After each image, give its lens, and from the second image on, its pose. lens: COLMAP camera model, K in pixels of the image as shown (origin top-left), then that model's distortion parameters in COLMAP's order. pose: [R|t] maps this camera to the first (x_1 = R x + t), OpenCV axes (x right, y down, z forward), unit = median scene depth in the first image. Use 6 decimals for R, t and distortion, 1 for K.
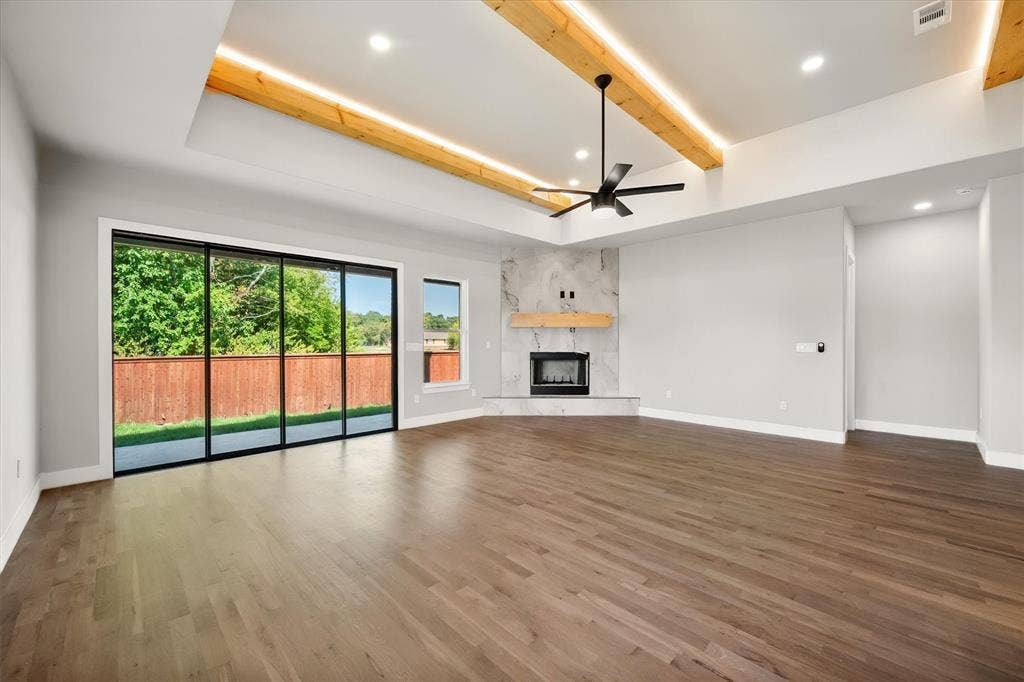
lens RADIAL K [[406.1, 0, 512.4], [0, 406.1, 341.8], [0, 0, 1]] dist [0.002413, -0.000618]
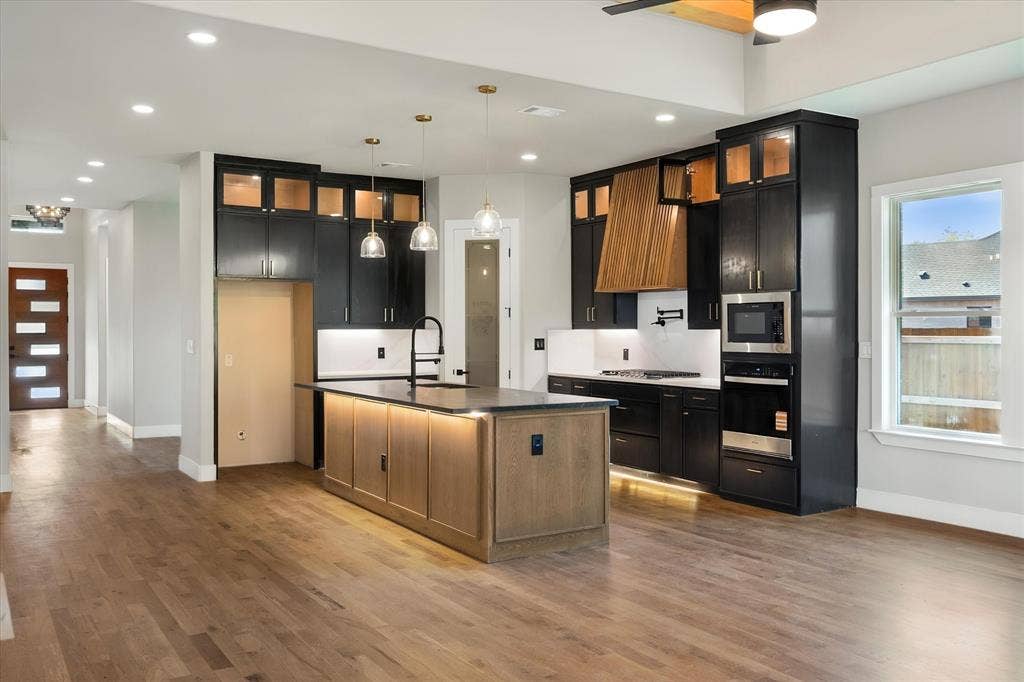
lens RADIAL K [[860.1, 0, 517.4], [0, 860.1, 339.3], [0, 0, 1]] dist [-0.000452, -0.012010]
pose [[-0.979155, 0.000432, 0.203116, 0.183359], [0.003047, 0.999916, 0.012561, -0.014558], [-0.203094, 0.012918, -0.979074, 1.097431]]
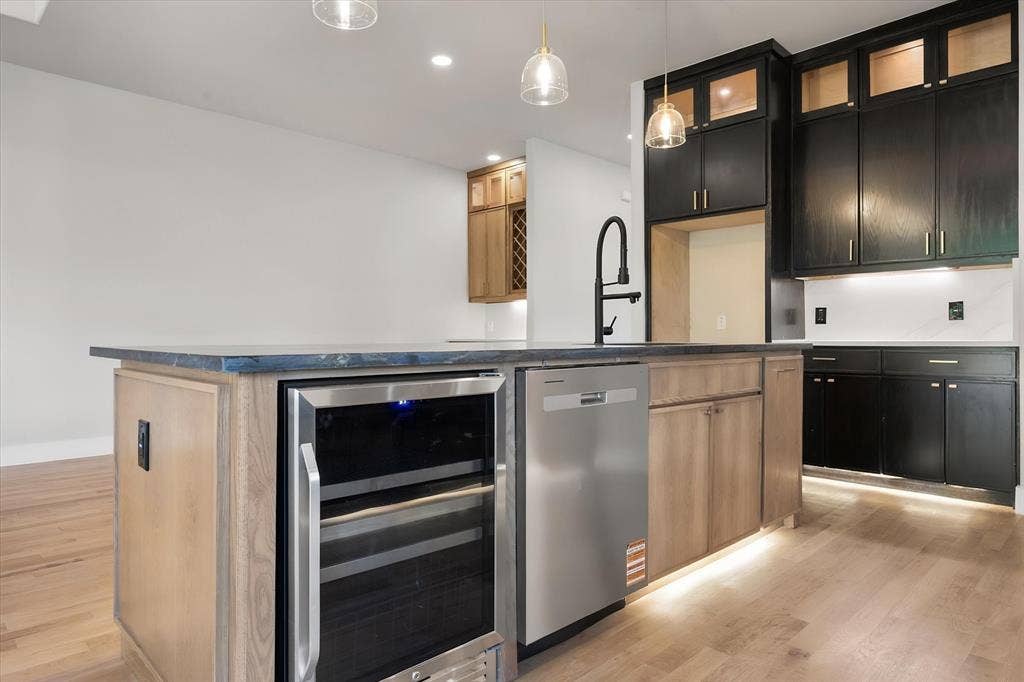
lens RADIAL K [[628.1, 0, 513.7], [0, 628.1, 336.8], [0, 0, 1]] dist [-0.007217, 0.004409]
pose [[-0.001209, 0.000445, 0.999999, 0.069005], [0.002264, 0.999997, -0.000442, 0.057546], [-0.999997, 0.002263, -0.001210, 0.081576]]
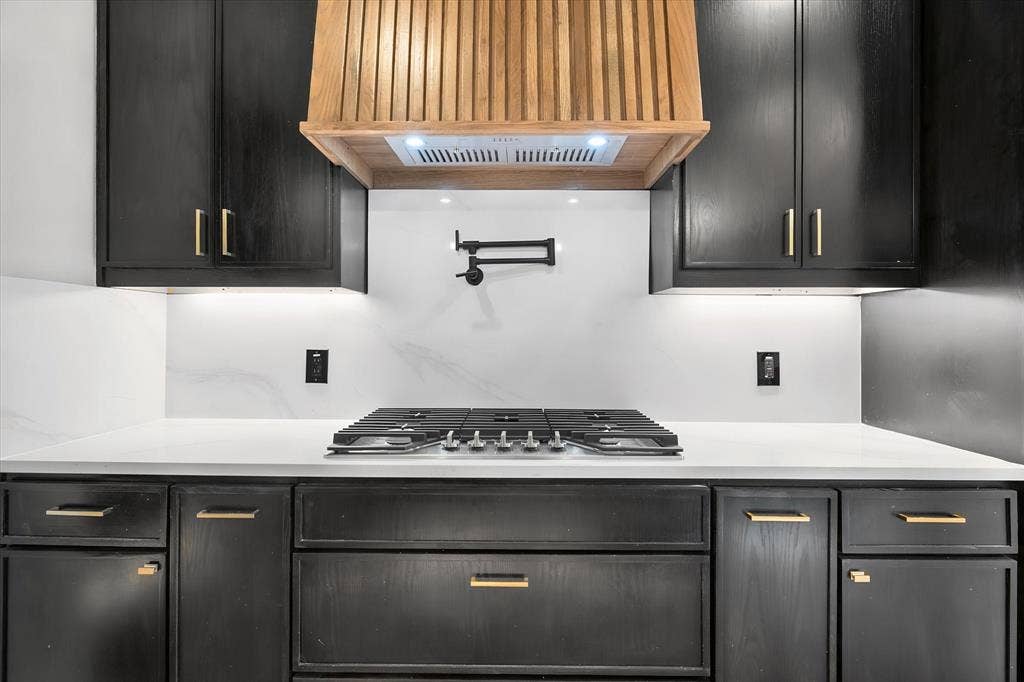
lens RADIAL K [[536.4, 0, 515.1], [0, 536.4, 332.8], [0, 0, 1]] dist [0.006656, -0.002189]
pose [[-0.709447, -0.002525, -0.704754, 0.444497], [-0.000631, 0.999995, -0.002948, 0.011900], [0.704758, -0.001646, -0.709446, -0.098609]]
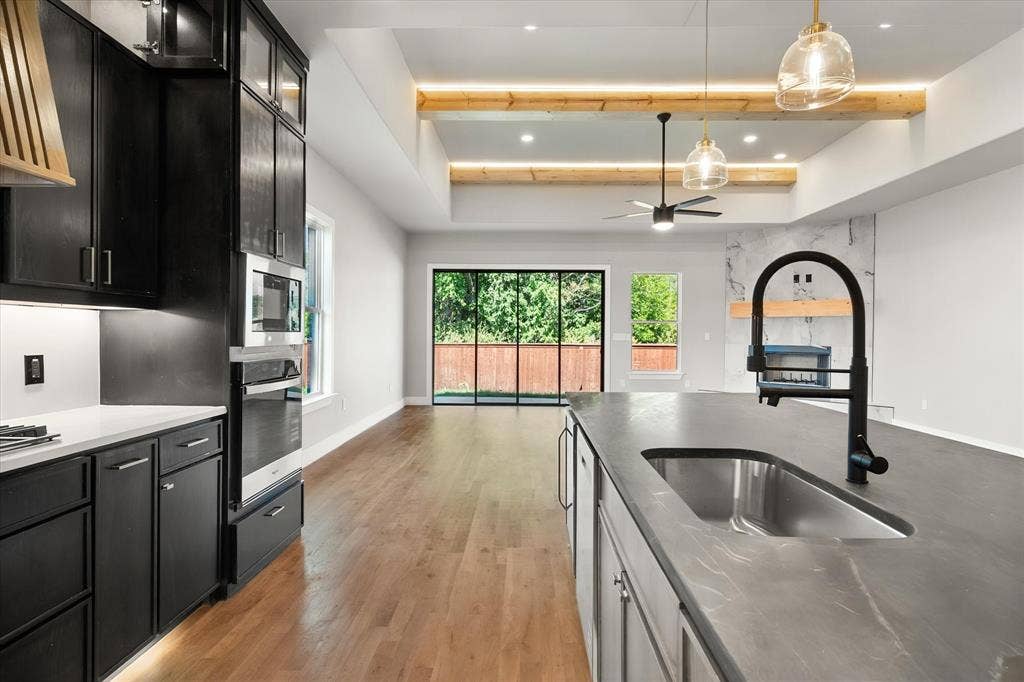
lens RADIAL K [[516.7, 0, 516.4], [0, 516.7, 336.7], [0, 0, 1]] dist [0.007445, -0.000042]
pose [[0.700815, 0.011108, -0.713257, 0.605749], [-0.008391, 0.999938, 0.007328, 0.003984], [0.713294, 0.000849, 0.700864, -0.232631]]
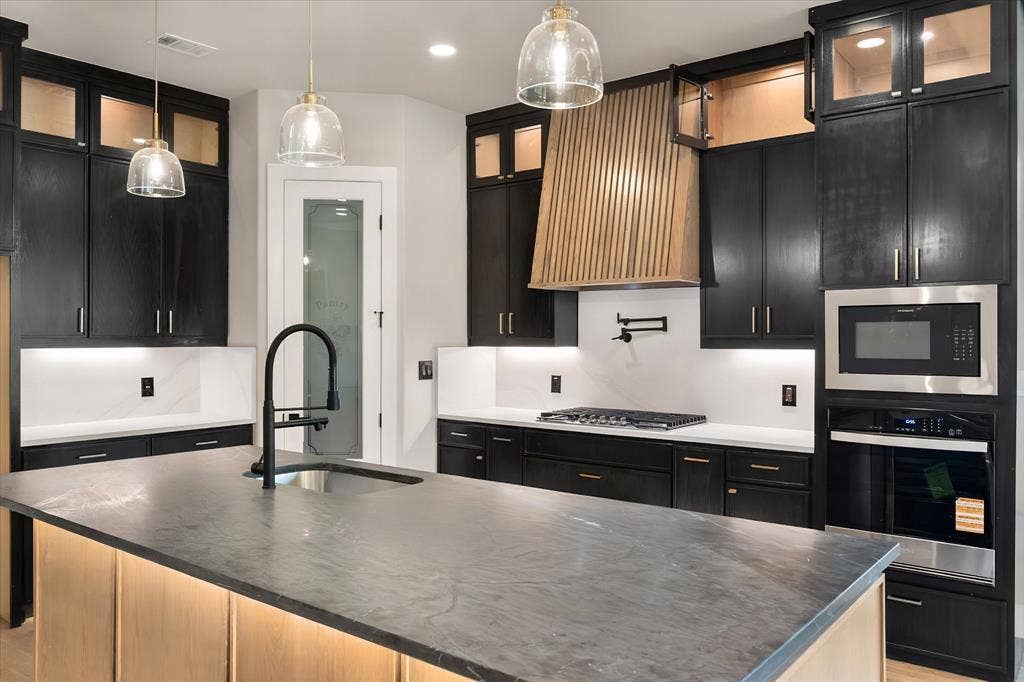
lens RADIAL K [[768.8, 0, 514.5], [0, 768.8, 340.7], [0, 0, 1]] dist [-0.002257, -0.000791]
pose [[-0.991645, 0.001813, -0.128982, 0.465426], [0.001316, 0.999991, 0.003935, -0.022753], [0.128988, 0.003733, -0.991639, 0.468458]]
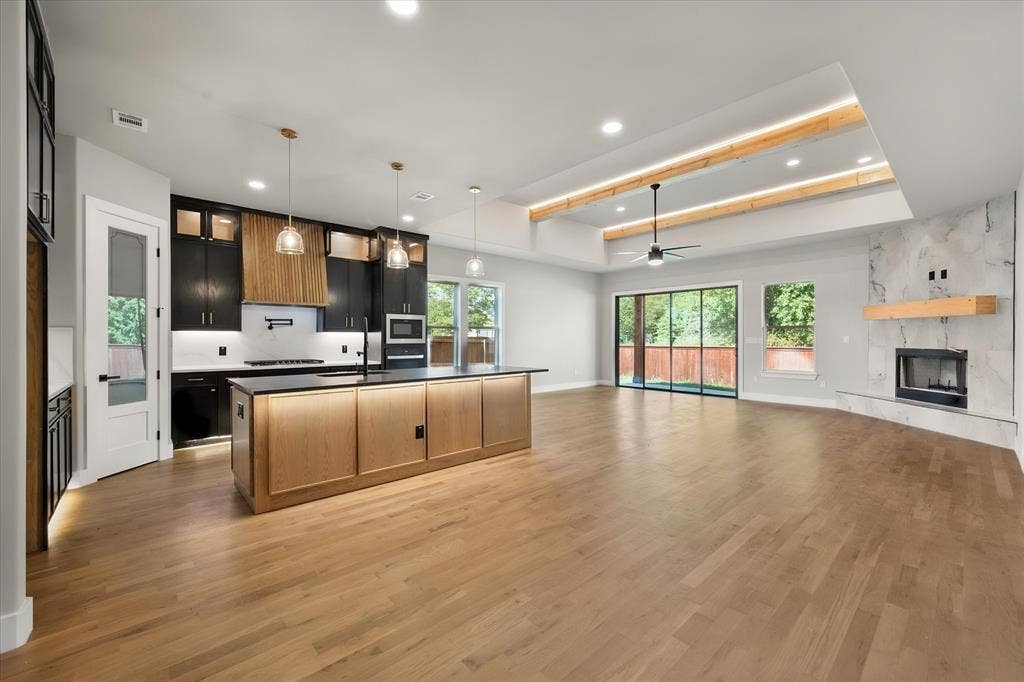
lens RADIAL K [[410.0, 0, 509.9], [0, 410.0, 337.5], [0, 0, 1]] dist [0.006837, -0.000159]
pose [[-0.050073, -0.000249, -0.998746, 1.187707], [0.001780, 0.999998, -0.000339, 0.002319], [0.998744, -0.001795, -0.050073, 0.277727]]
